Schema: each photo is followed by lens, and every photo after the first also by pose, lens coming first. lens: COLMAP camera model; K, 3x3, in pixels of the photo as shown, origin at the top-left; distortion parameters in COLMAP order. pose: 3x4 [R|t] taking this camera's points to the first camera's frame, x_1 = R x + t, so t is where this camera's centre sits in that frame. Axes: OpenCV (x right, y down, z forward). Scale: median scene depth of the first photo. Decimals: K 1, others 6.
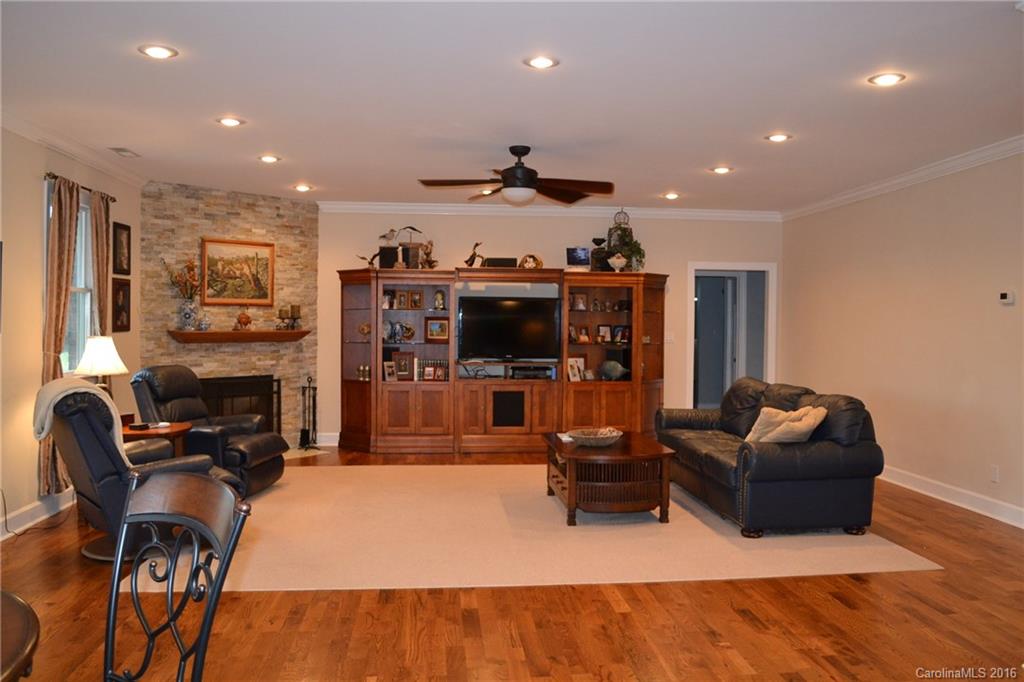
lens RADIAL K [[815.6, 0, 508.9], [0, 815.6, 337.3], [0, 0, 1]] dist [-0.082930, 0.009472]
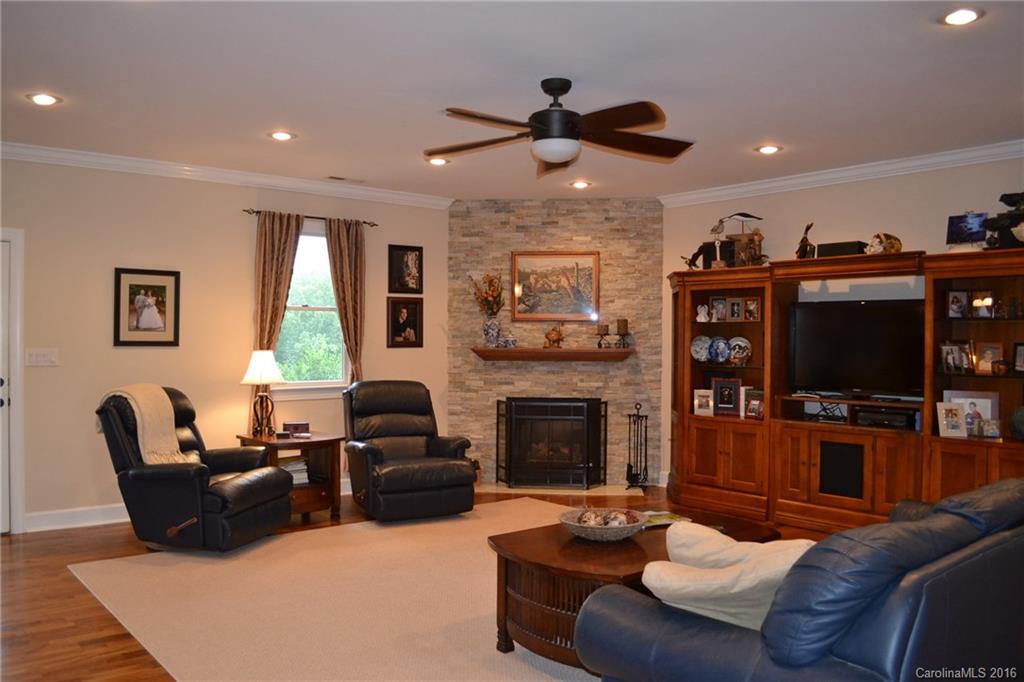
lens RADIAL K [[815.6, 0, 511.5], [0, 815.6, 338.4], [0, 0, 1]] dist [-0.082930, 0.009472]
pose [[0.563535, -0.003977, -0.826082, 0.405285], [-0.017453, 0.999708, -0.016719, -0.002992], [0.825908, 0.023839, 0.563301, 0.428317]]
